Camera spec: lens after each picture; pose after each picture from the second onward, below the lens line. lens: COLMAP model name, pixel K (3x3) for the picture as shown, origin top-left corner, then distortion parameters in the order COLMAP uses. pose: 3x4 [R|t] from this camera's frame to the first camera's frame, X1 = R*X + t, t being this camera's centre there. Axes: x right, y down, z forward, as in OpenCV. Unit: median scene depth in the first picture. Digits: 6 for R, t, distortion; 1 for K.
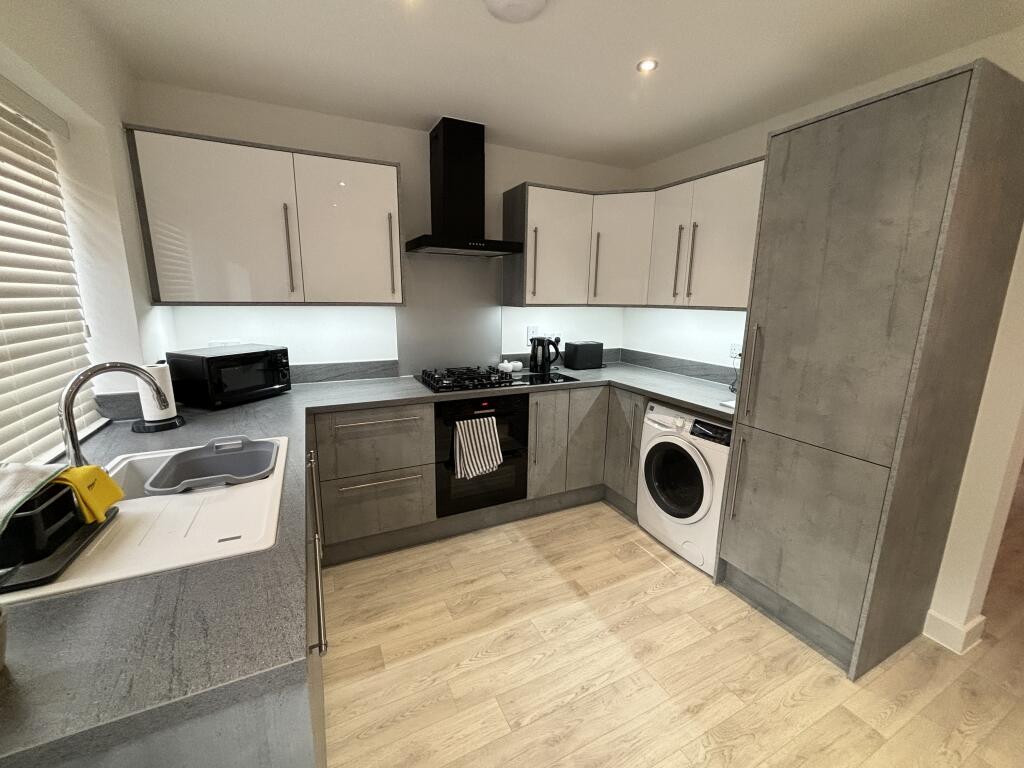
lens RADIAL K [[415.5, 0, 510.1], [0, 415.5, 382.2], [0, 0, 1]] dist [-0.003811, -0.000195]
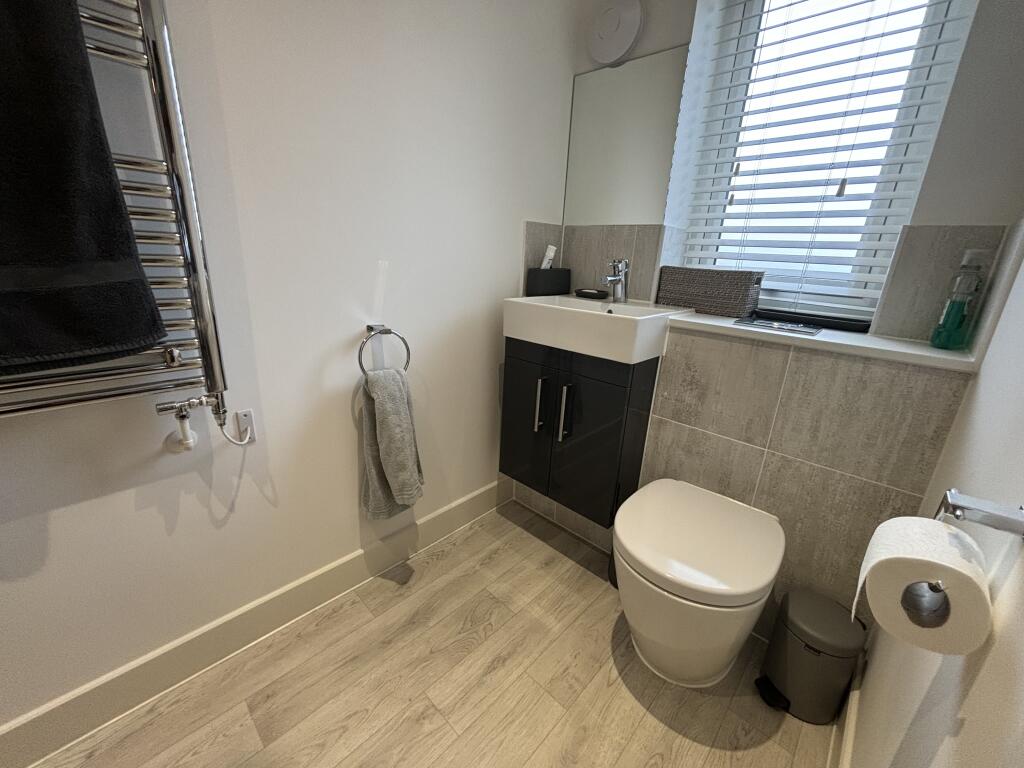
lens RADIAL K [[413.5, 0, 512.3], [0, 413.5, 384.9], [0, 0, 1]] dist [-0.004298, -0.000176]
pose [[-0.936701, 0.054431, -0.345873, 0.606155], [-0.122238, 0.874846, 0.468725, -0.012536], [0.328099, 0.481334, -0.812815, 1.281699]]
